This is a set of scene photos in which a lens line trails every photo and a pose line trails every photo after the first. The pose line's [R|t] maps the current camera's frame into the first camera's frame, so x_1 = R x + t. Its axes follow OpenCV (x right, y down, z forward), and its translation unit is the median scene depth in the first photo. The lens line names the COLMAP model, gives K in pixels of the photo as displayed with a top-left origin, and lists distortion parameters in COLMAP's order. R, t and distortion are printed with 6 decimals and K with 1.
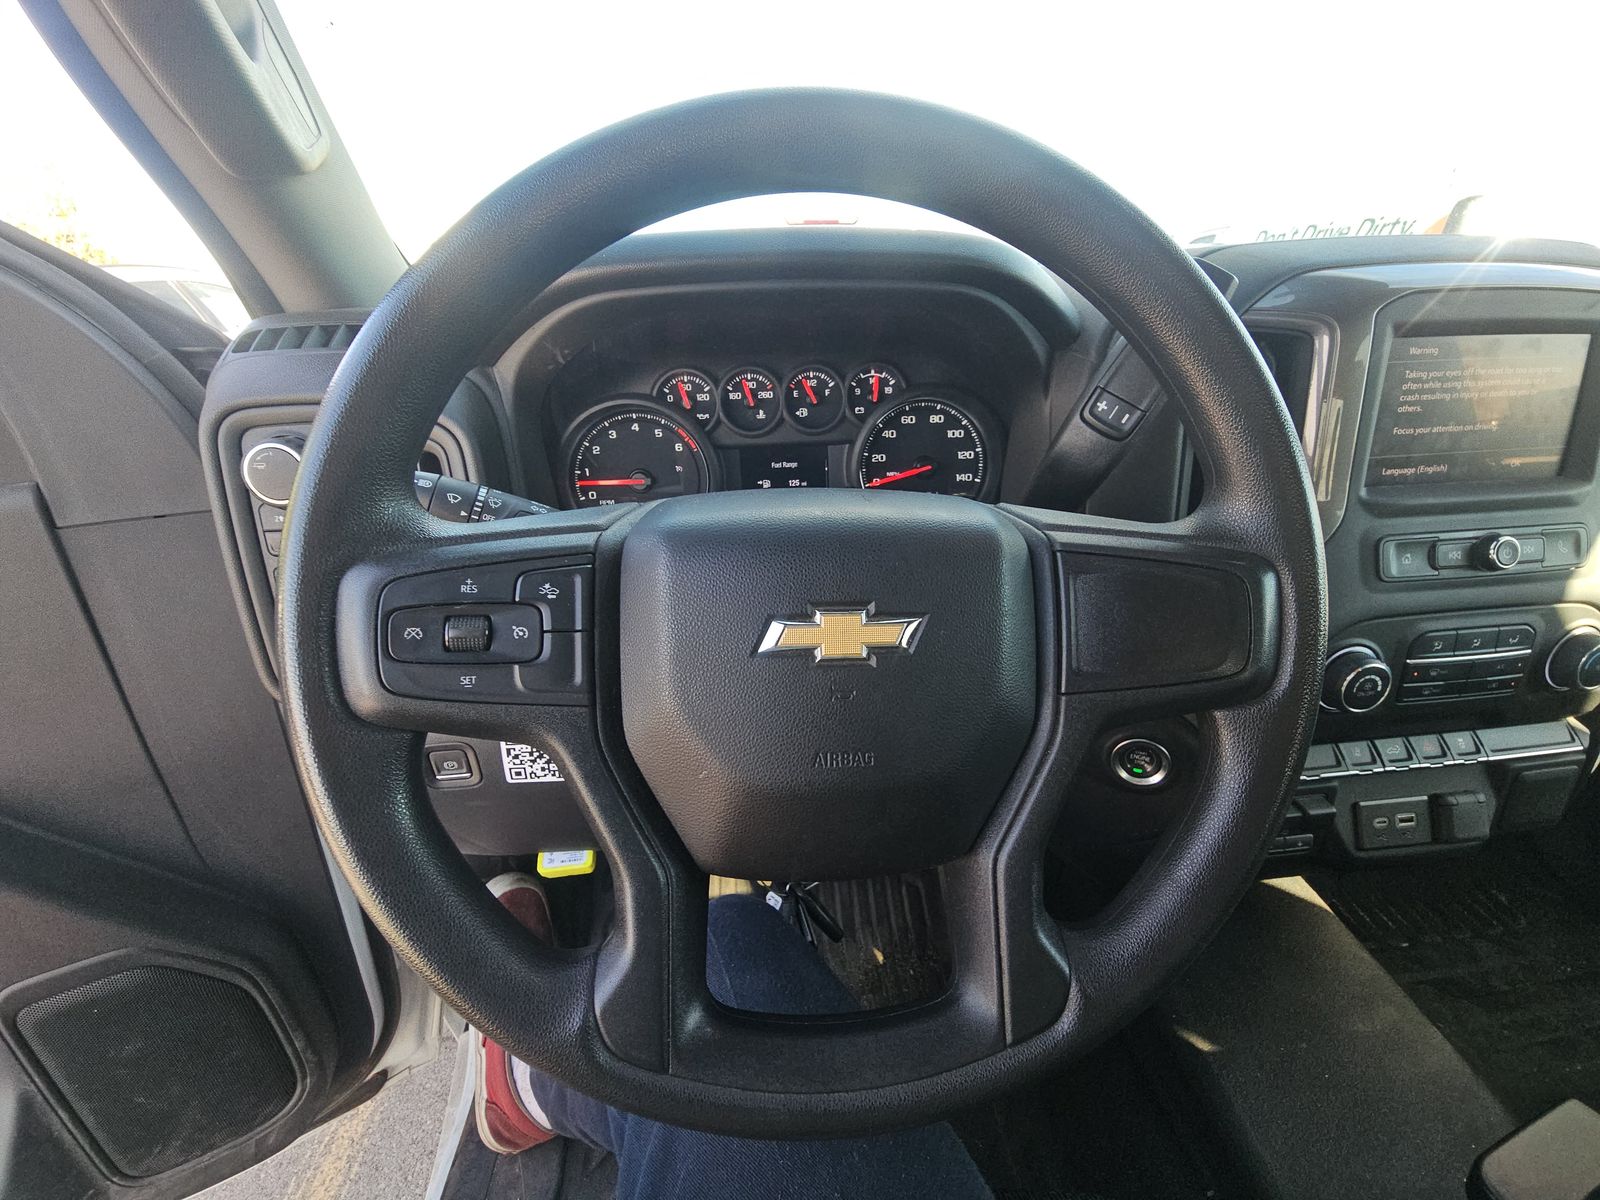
lens RADIAL K [[649.9, 0, 809.1], [0, 649.9, 611.9], [0, 0, 1]] dist [0.013446, -0.009338]
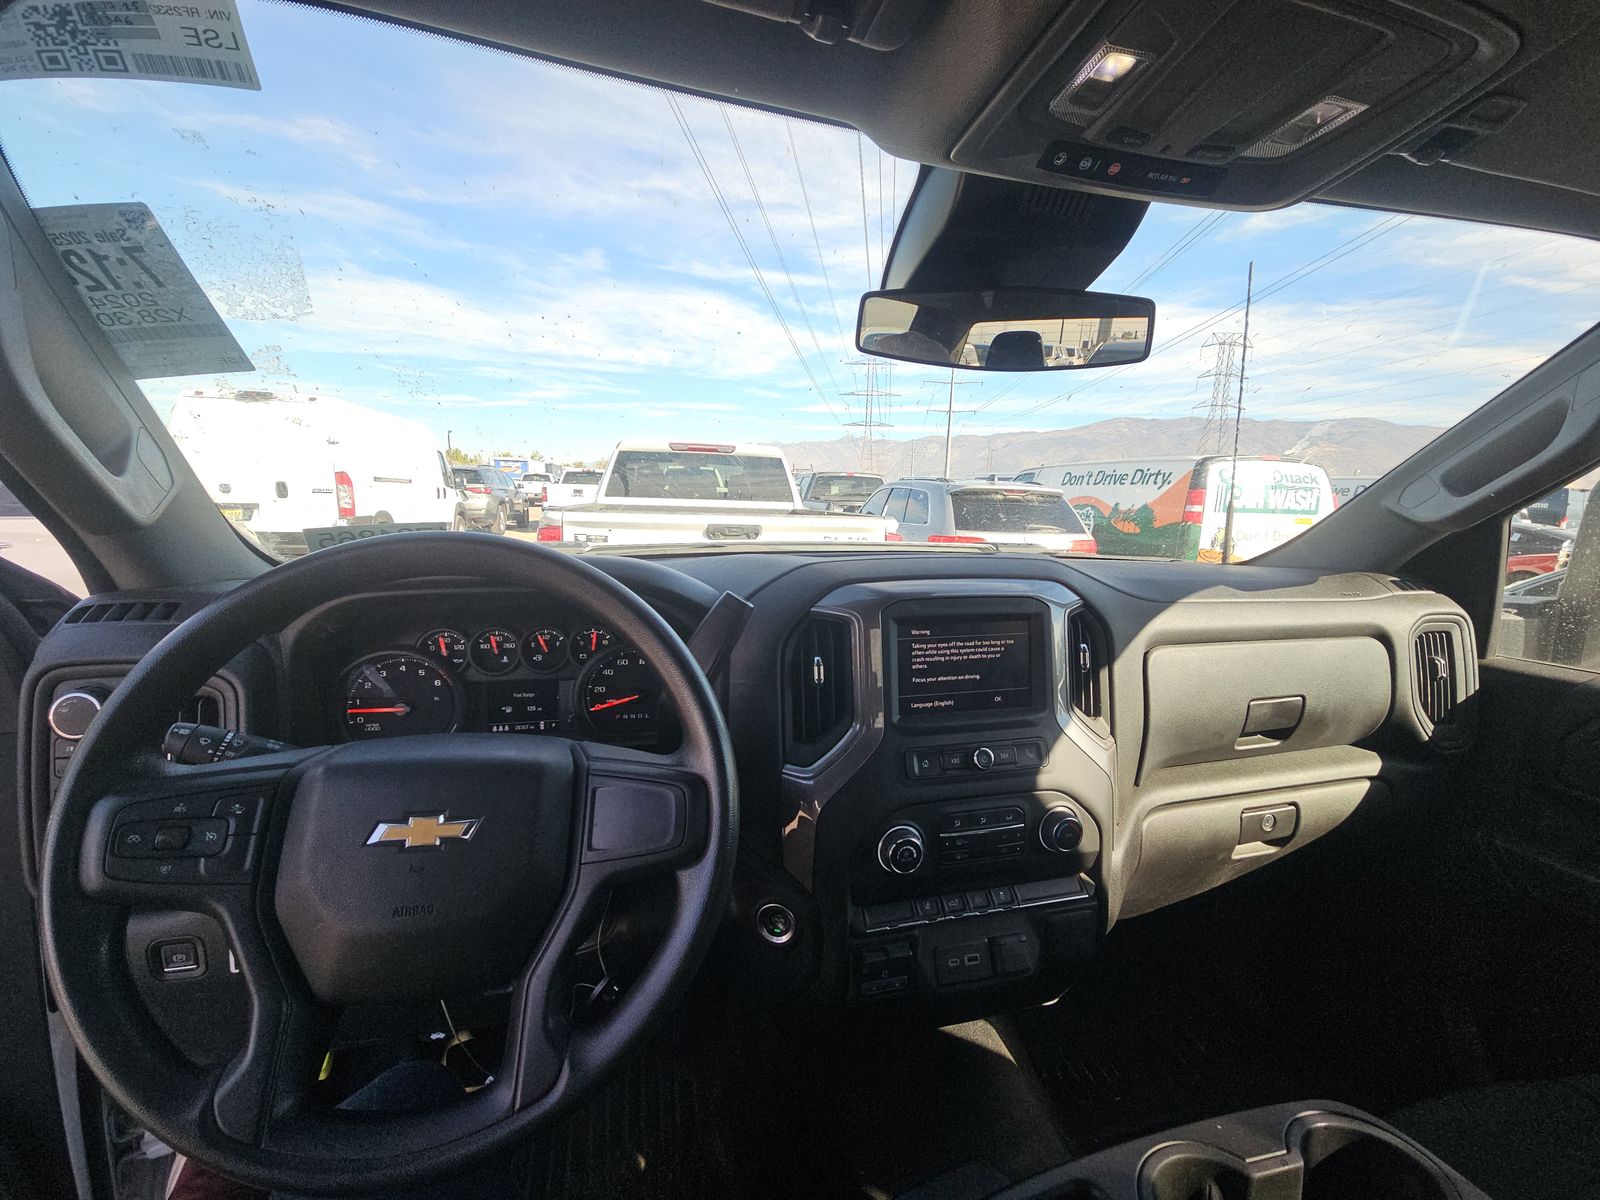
lens RADIAL K [[649.9, 0, 809.1], [0, 649.9, 611.9], [0, 0, 1]] dist [0.013446, -0.009338]
pose [[0.988137, 0.017501, 0.152577, 0.346598], [0.025517, 0.960969, -0.275478, -0.008908], [-0.151443, 0.276103, 0.949122, -0.414191]]
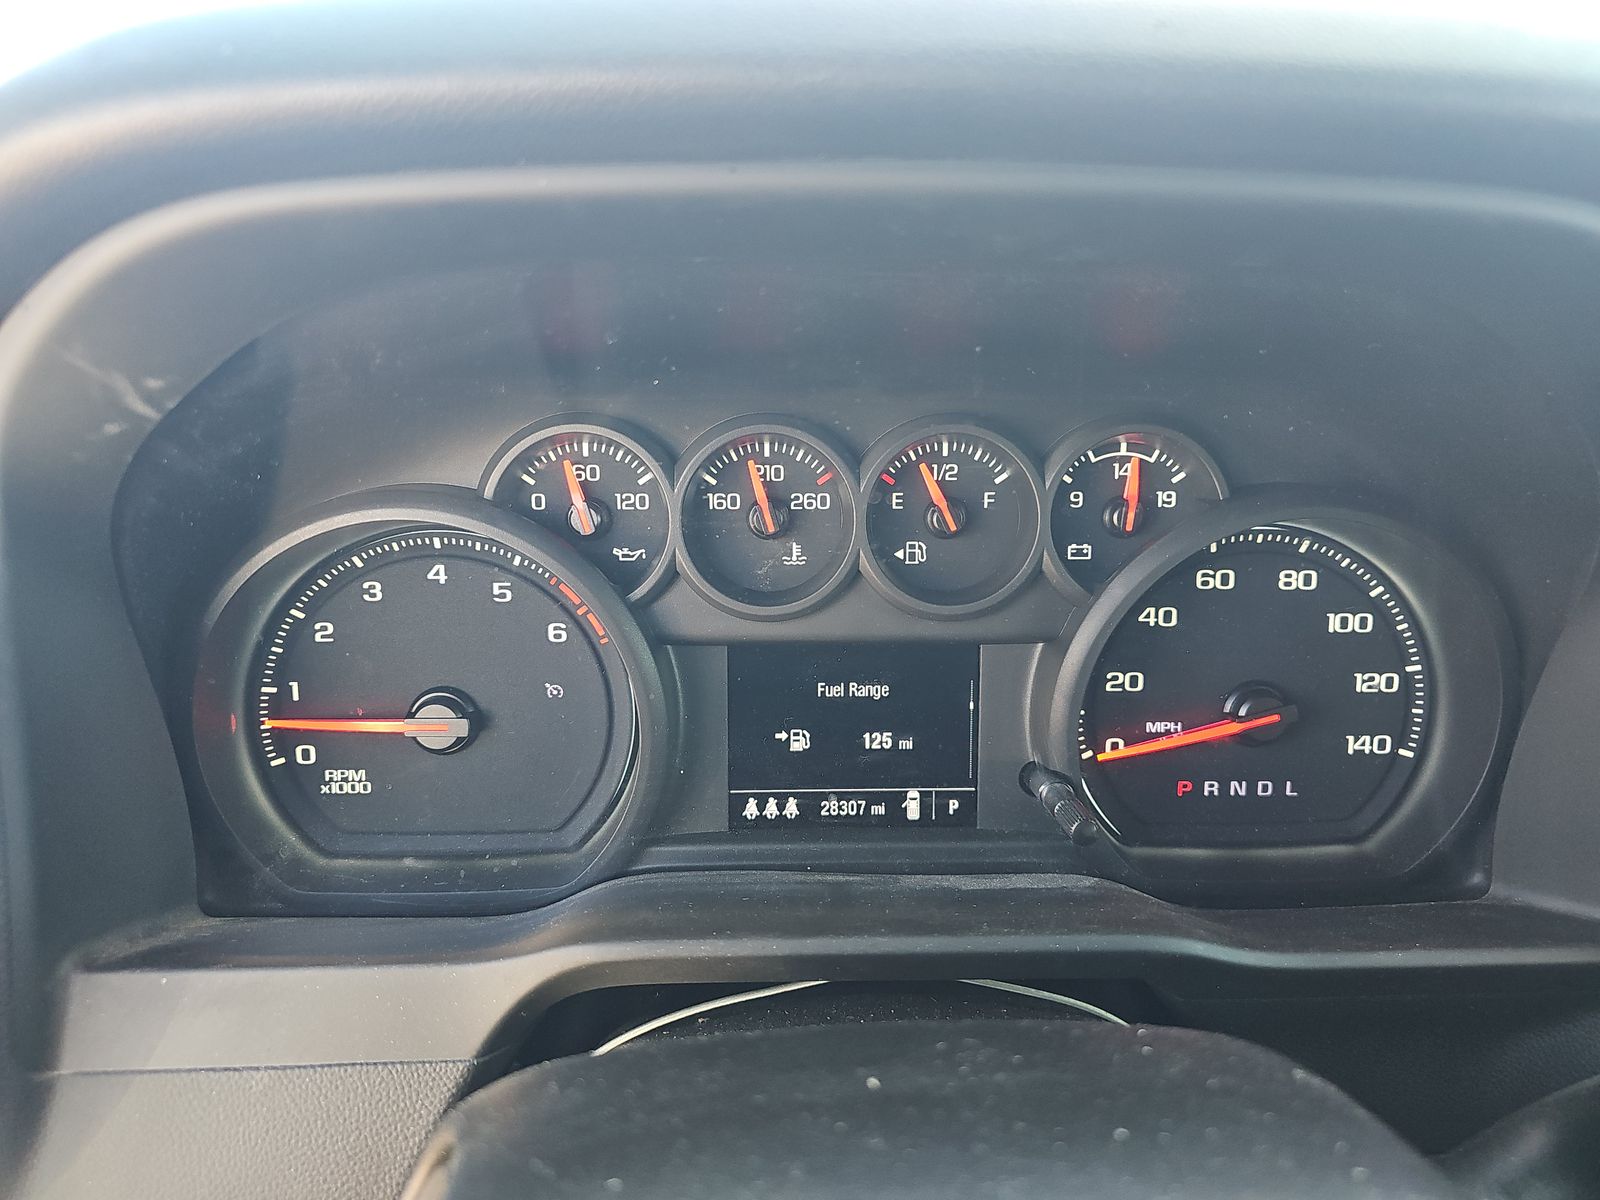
lens RADIAL K [[1095.3, 0, 793.9], [0, 1095.3, 636.2], [0, 0, 1]] dist [0.055602, -0.129264]
pose [[0.997051, 0.048428, -0.059540, -0.037674], [-0.054796, 0.992370, -0.110447, -0.197170], [0.053737, 0.113384, 0.992097, 0.427694]]
